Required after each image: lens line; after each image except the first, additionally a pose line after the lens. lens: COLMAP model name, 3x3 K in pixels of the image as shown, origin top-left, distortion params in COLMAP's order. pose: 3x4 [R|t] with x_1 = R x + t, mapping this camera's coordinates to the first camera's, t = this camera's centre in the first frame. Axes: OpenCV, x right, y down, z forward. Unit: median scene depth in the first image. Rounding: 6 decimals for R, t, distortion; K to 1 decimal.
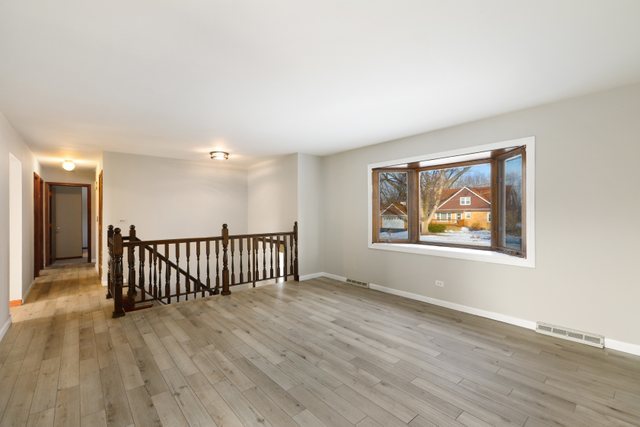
lens RADIAL K [[283.1, 0, 319.3], [0, 283.1, 214.1], [0, 0, 1]] dist [-0.000265, 0.000398]
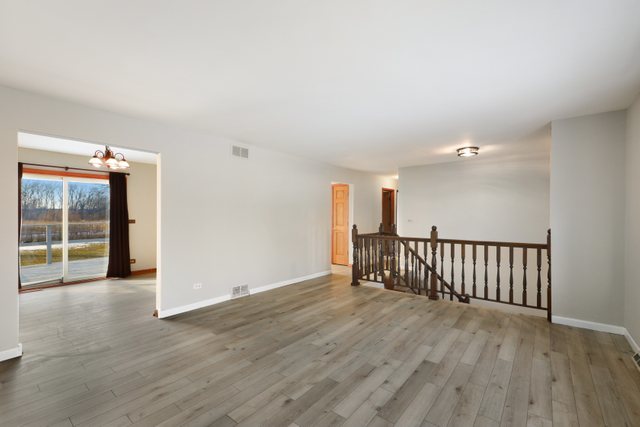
lens RADIAL K [[283.1, 0, 319.3], [0, 283.1, 214.1], [0, 0, 1]] dist [-0.000265, 0.000398]
pose [[0.182828, 0.004050, -0.983136, 0.710188], [-0.007008, 0.999971, 0.002817, -0.007456], [0.983120, 0.006375, 0.182852, 0.573171]]
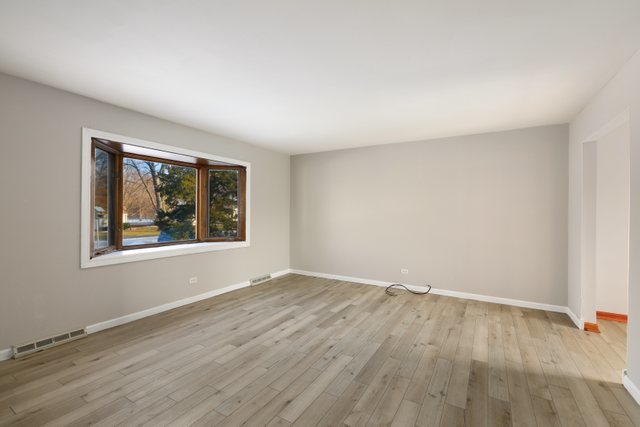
lens RADIAL K [[283.1, 0, 319.3], [0, 283.1, 214.1], [0, 0, 1]] dist [-0.000265, 0.000398]
pose [[-0.318063, -0.002324, 0.948067, -0.766442], [-0.000774, 0.999997, 0.002191, 0.006678], [-0.948069, -0.000037, -0.318064, 1.014912]]
